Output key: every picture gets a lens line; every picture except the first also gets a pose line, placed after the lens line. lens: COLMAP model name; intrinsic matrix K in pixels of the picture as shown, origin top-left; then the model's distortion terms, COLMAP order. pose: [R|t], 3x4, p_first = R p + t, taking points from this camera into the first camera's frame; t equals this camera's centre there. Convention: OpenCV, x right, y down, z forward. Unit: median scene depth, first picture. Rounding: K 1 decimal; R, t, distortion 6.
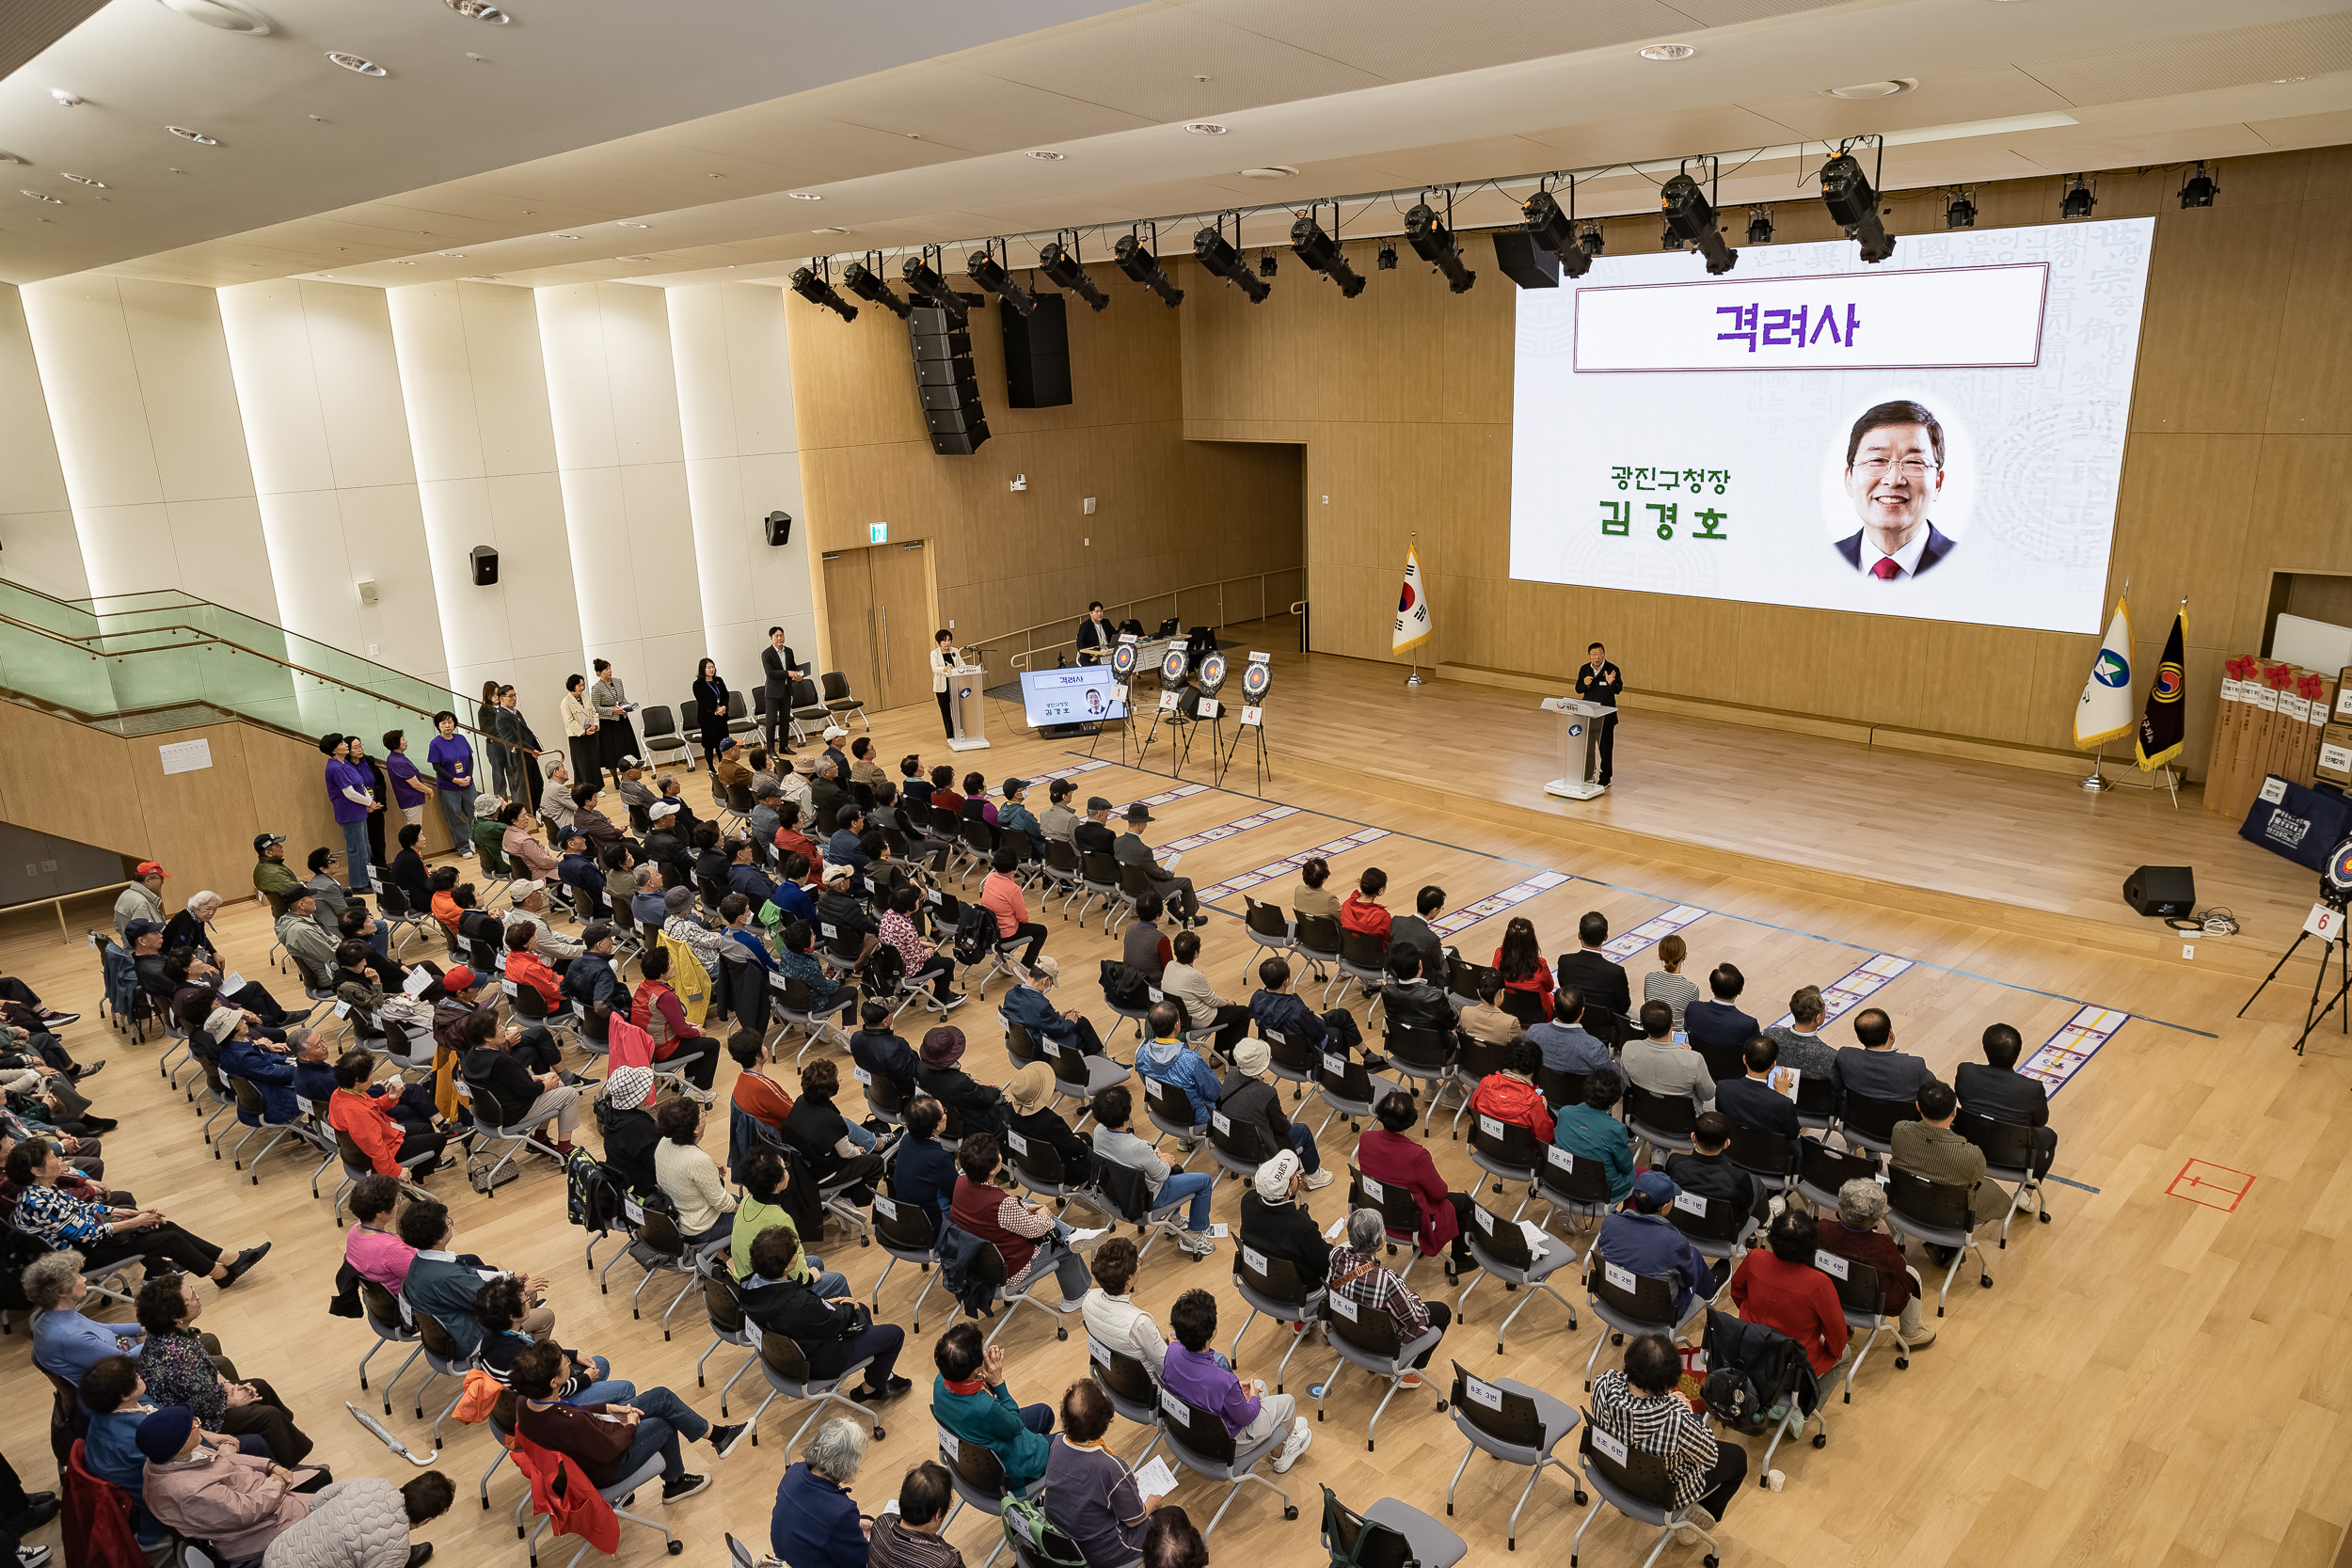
lens RADIAL K [[1588.6, 0, 1184.7], [0, 1588.6, 796.0], [0, 0, 1]] dist [-0.007016, 0.050663]
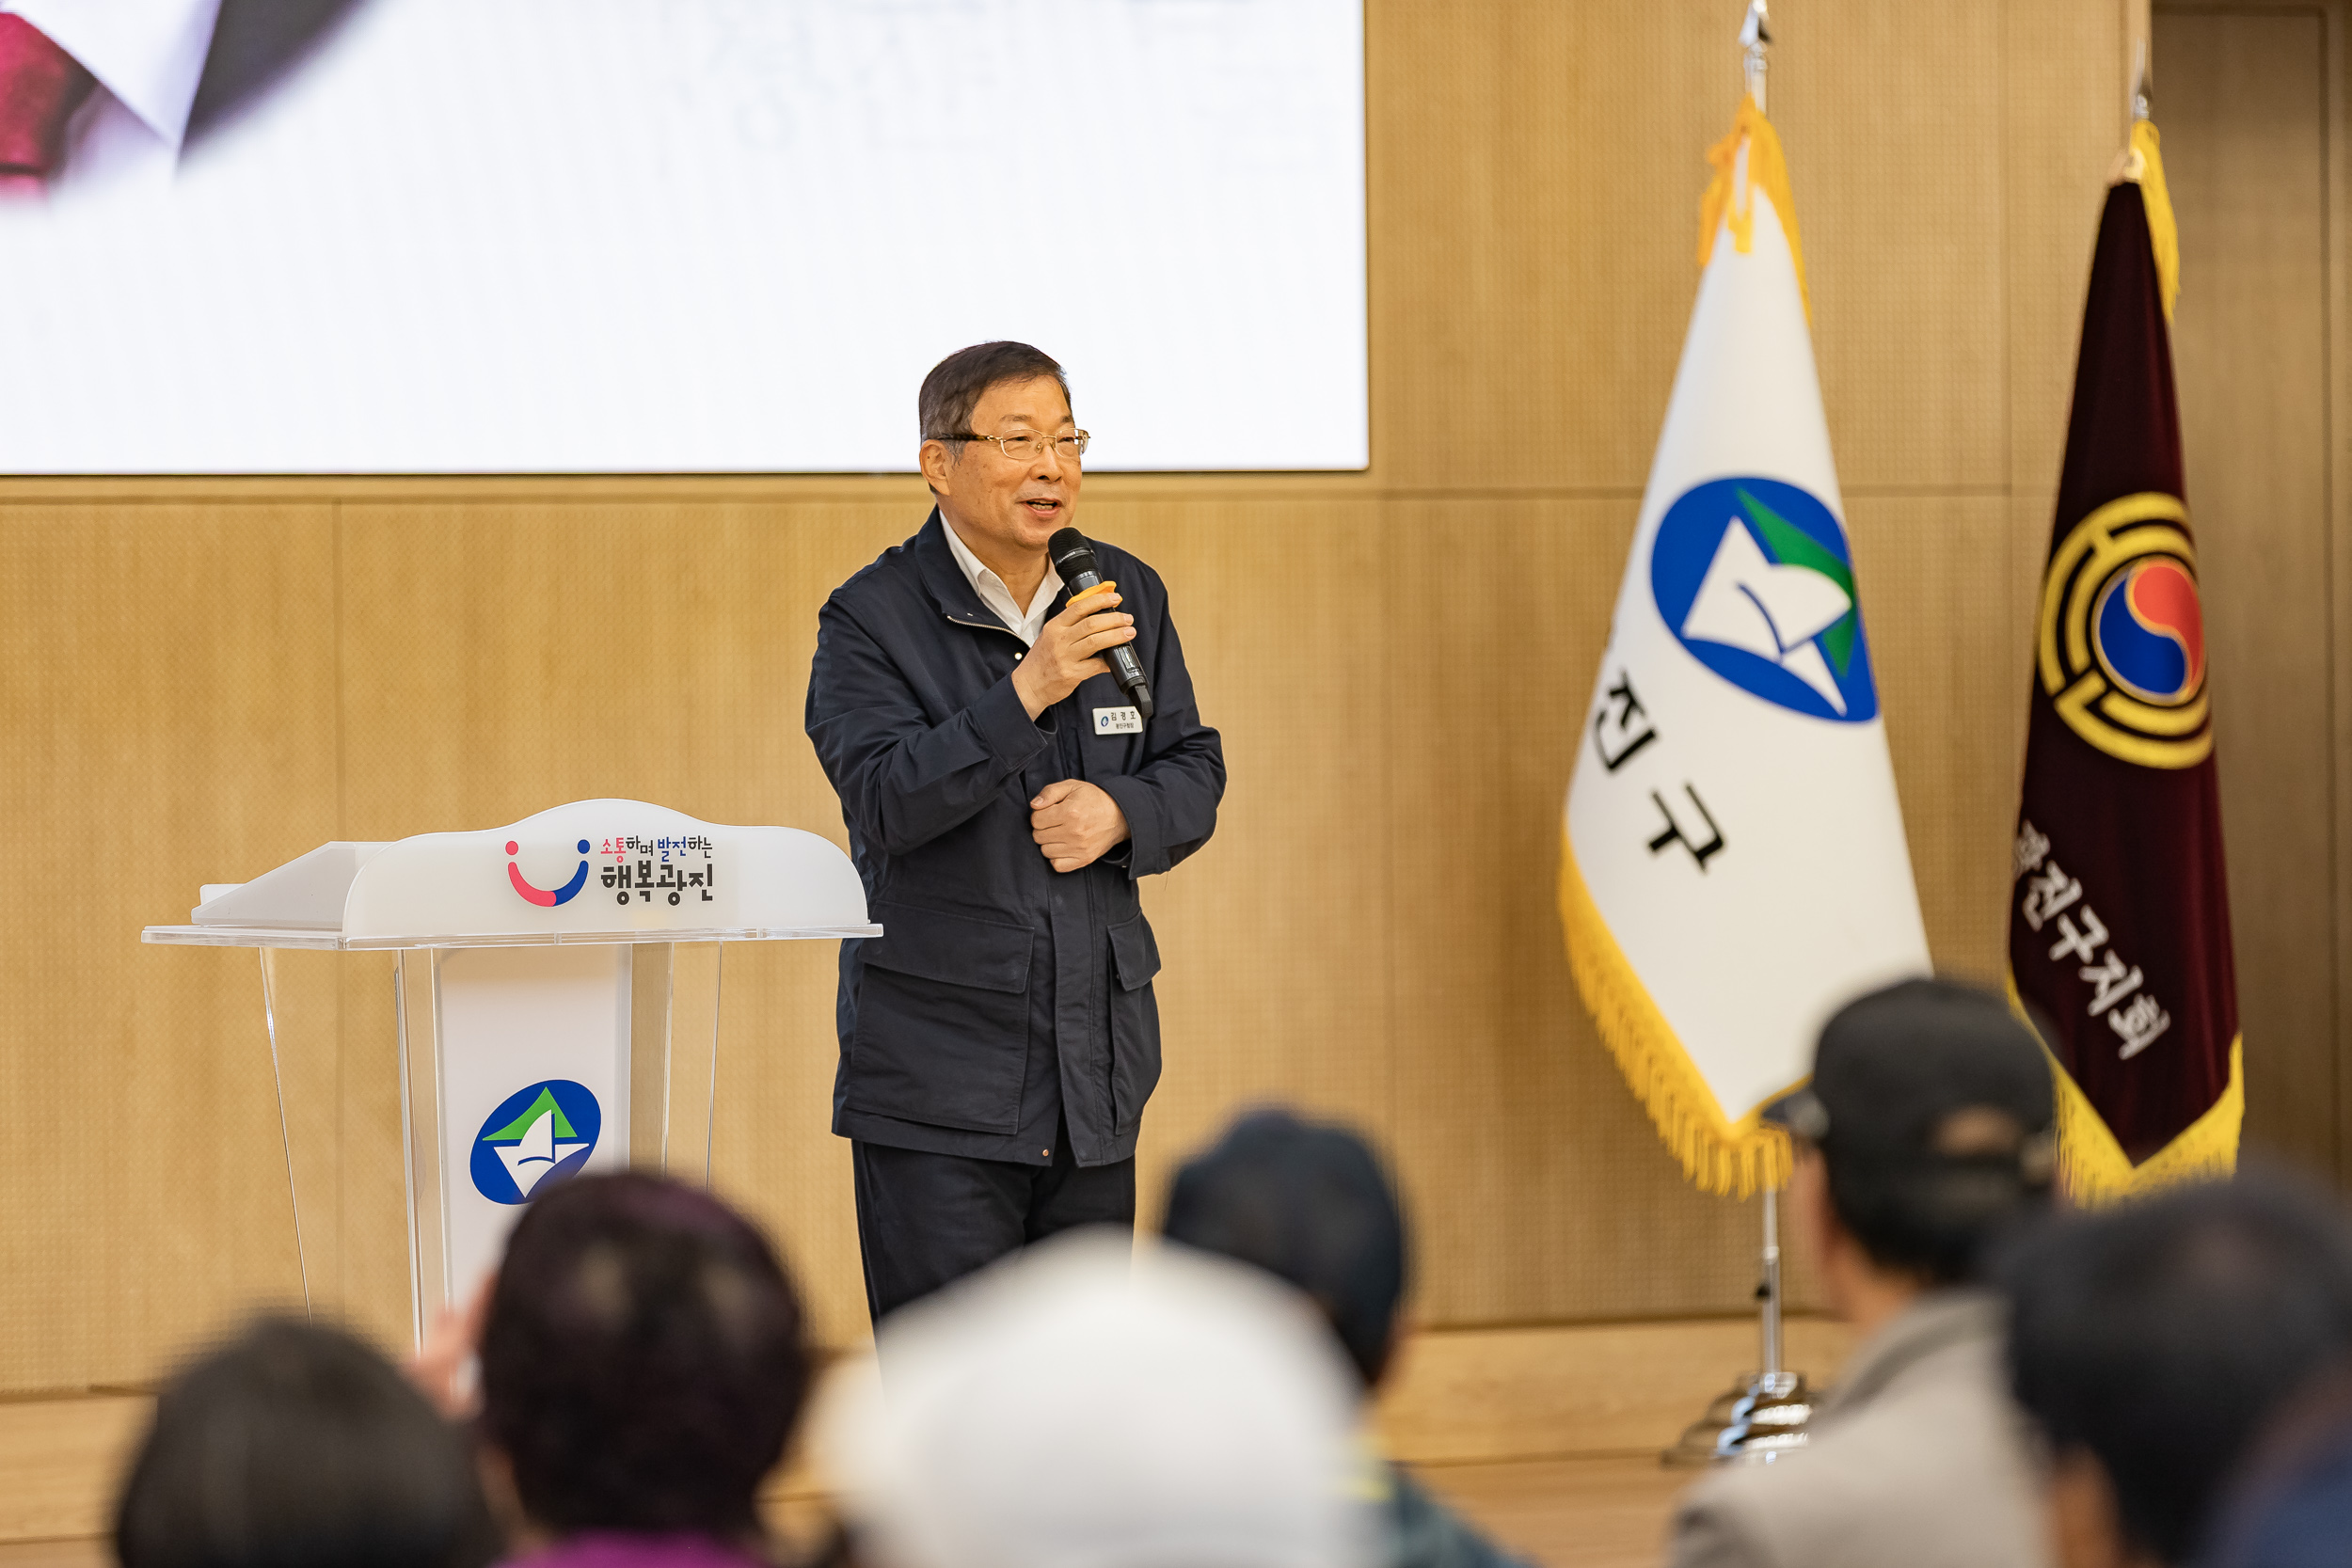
lens RADIAL K [[13655.4, 0, 1198.1], [0, 13655.4, 759.9], [0, 0, 1]] dist [0.629360, 0.000000]
pose [[0.235402, 0.020748, 0.971677, -0.603868], [0.276235, 0.957112, -0.087358, 0.025451], [-0.931815, 0.288976, 0.219575, 0.747490]]
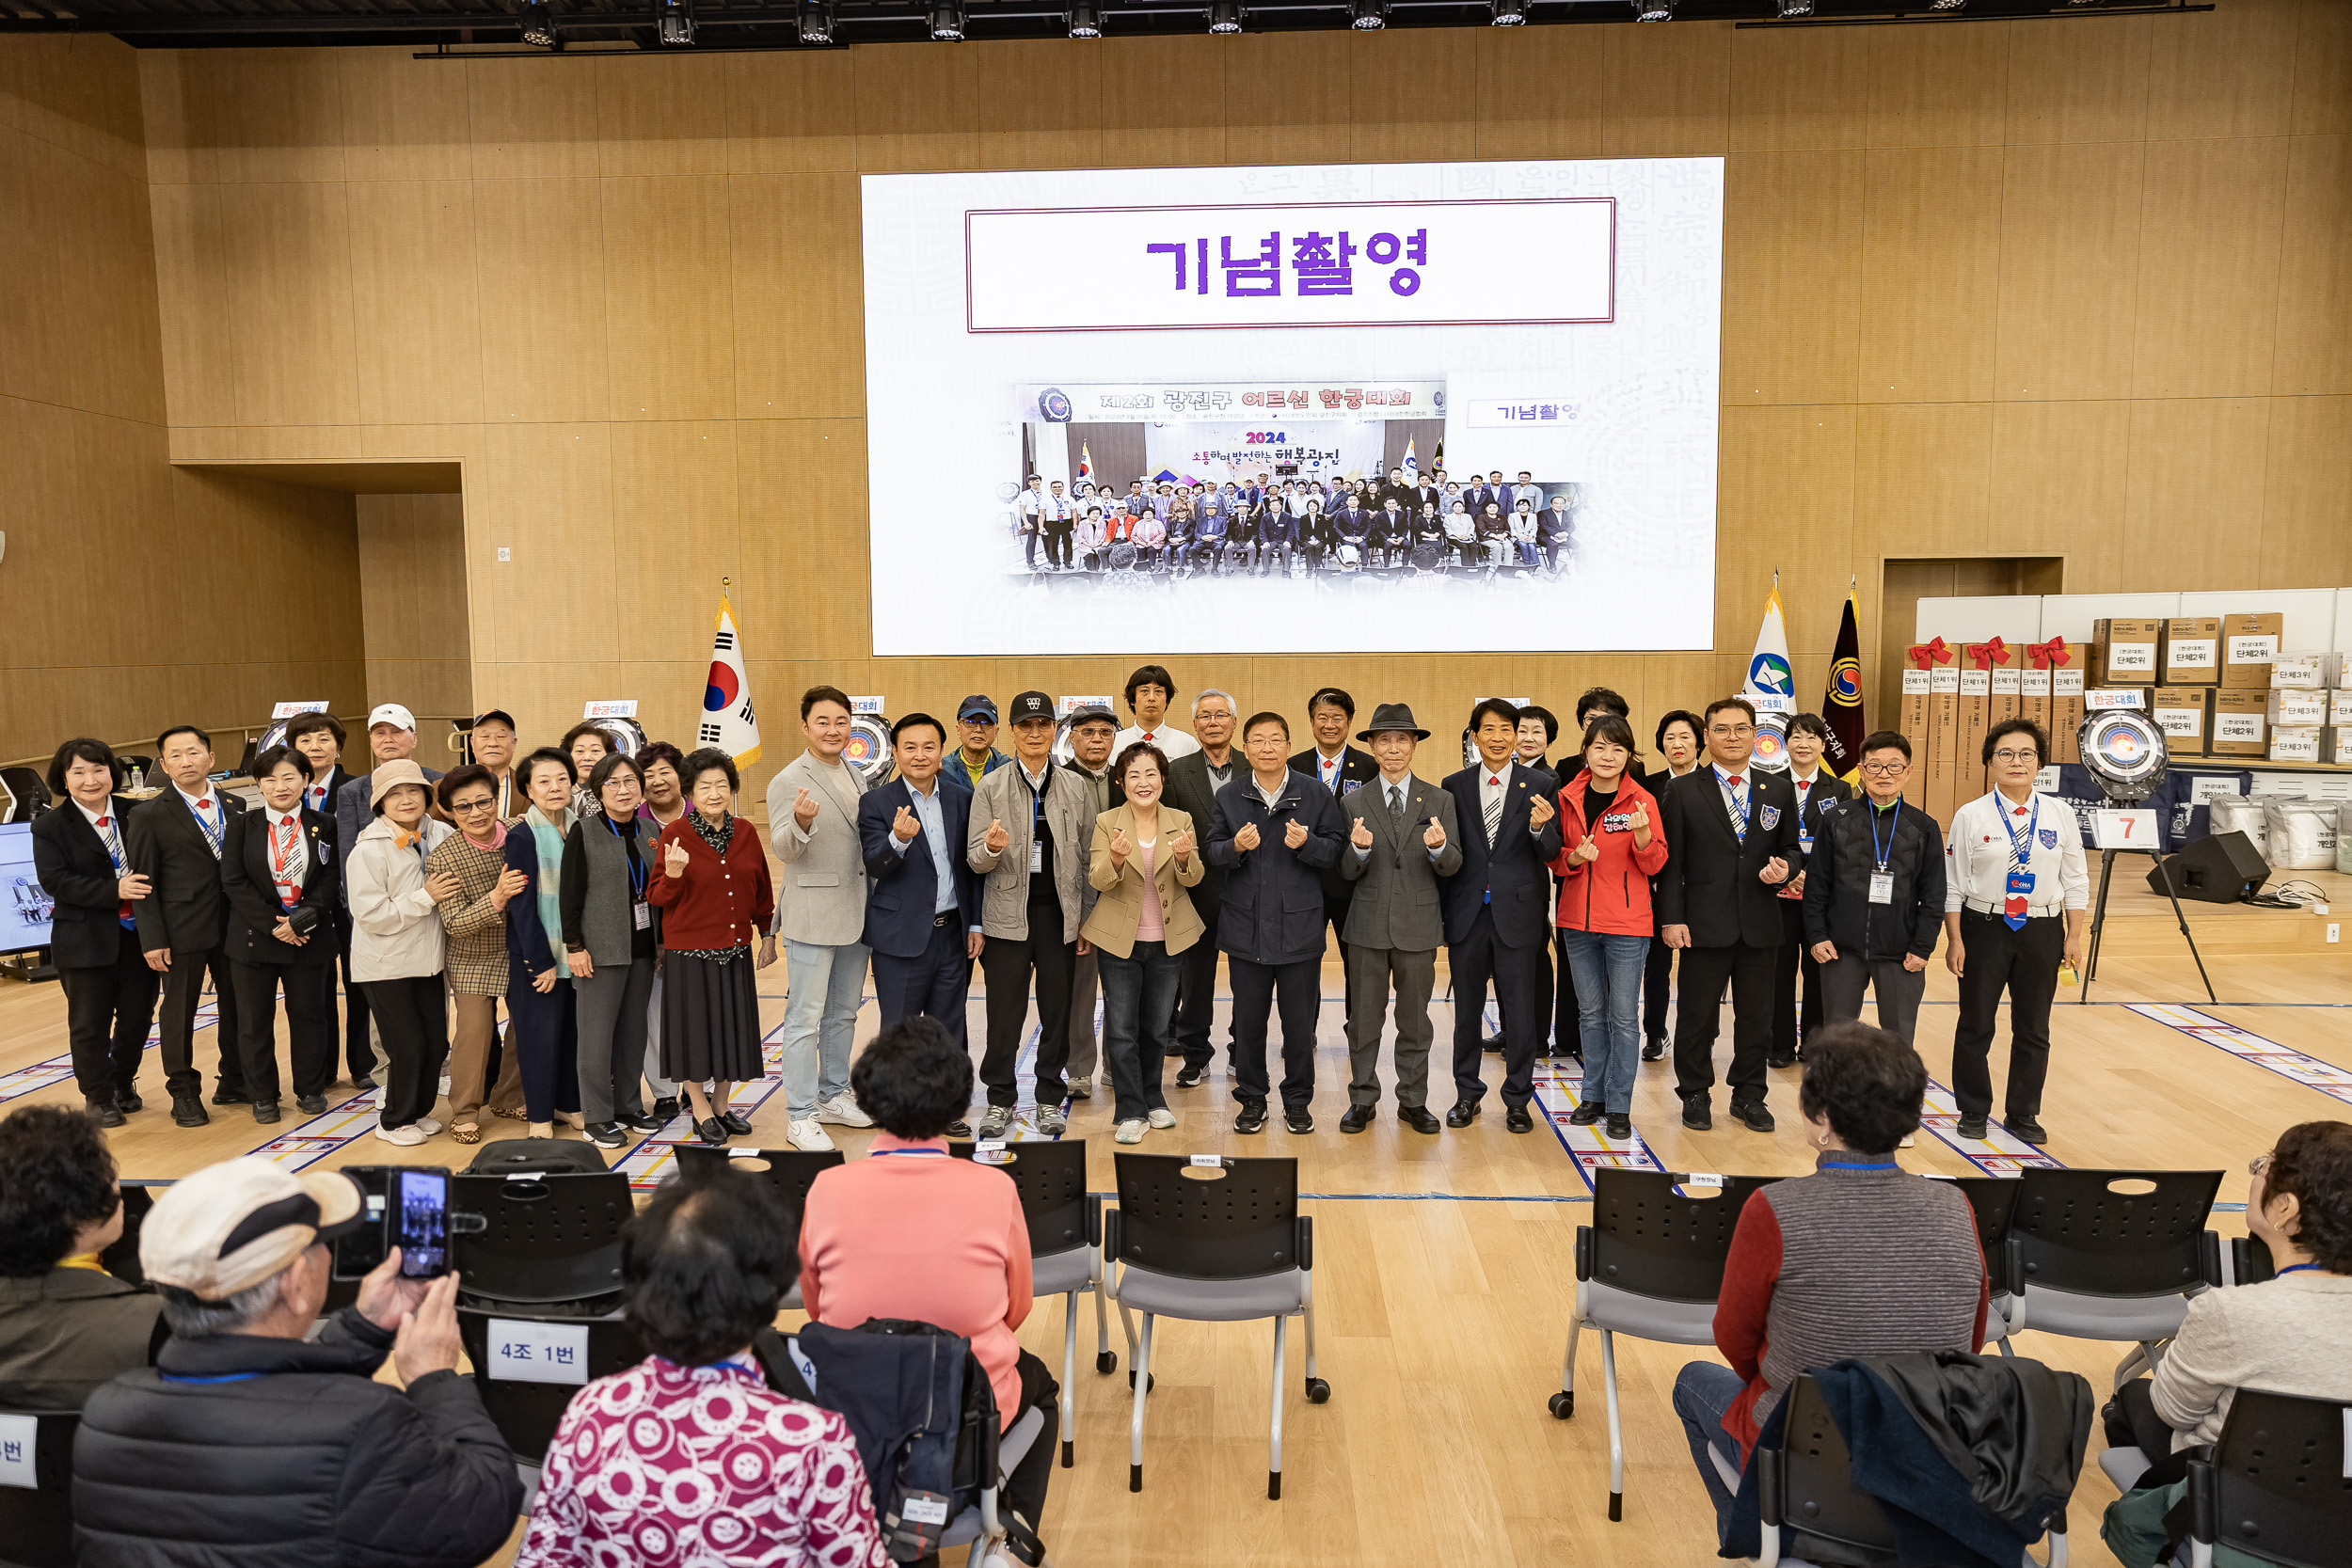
lens RADIAL K [[1588.6, 0, 1180.4], [0, 1588.6, 784.9], [0, 0, 1]] dist [-0.007016, 0.050663]
pose [[0.736744, -0.036032, 0.675211, -0.182541], [0.172621, 0.975513, -0.136295, 0.030835], [-0.653766, 0.216970, 0.724923, 0.595230]]
